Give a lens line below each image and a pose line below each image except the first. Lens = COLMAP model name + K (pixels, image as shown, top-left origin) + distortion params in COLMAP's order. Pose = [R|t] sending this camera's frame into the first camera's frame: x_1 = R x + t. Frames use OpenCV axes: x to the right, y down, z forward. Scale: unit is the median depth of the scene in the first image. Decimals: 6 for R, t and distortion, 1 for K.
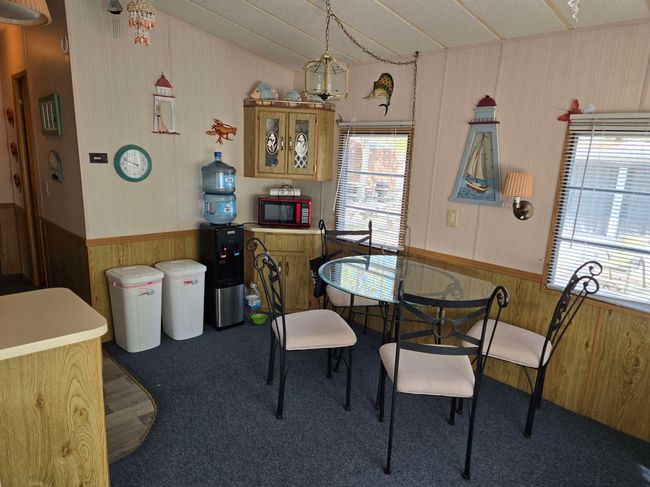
lens RADIAL K [[434.4, 0, 326.5], [0, 434.4, 252.0], [0, 0, 1]] dist [0.041760, 0.002697]
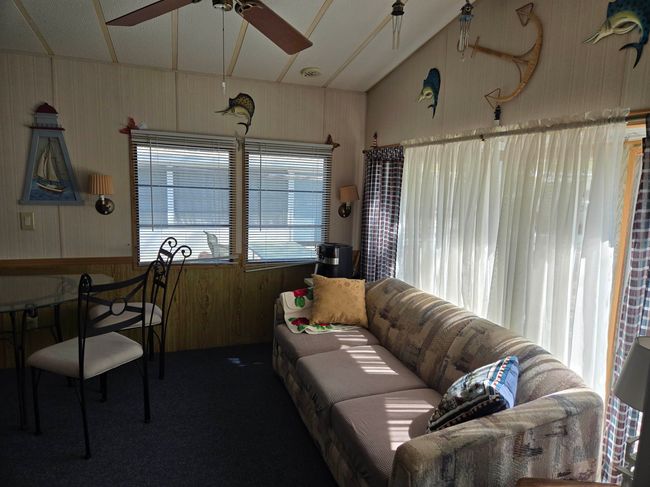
lens RADIAL K [[434.4, 0, 325.0], [0, 434.4, 242.4], [0, 0, 1]] dist [0.041760, 0.002697]
pose [[0.455644, -0.172241, 0.873339, -0.330832], [0.180012, 0.978660, 0.099096, -0.011262], [-0.871771, 0.112059, 0.476926, -0.064594]]
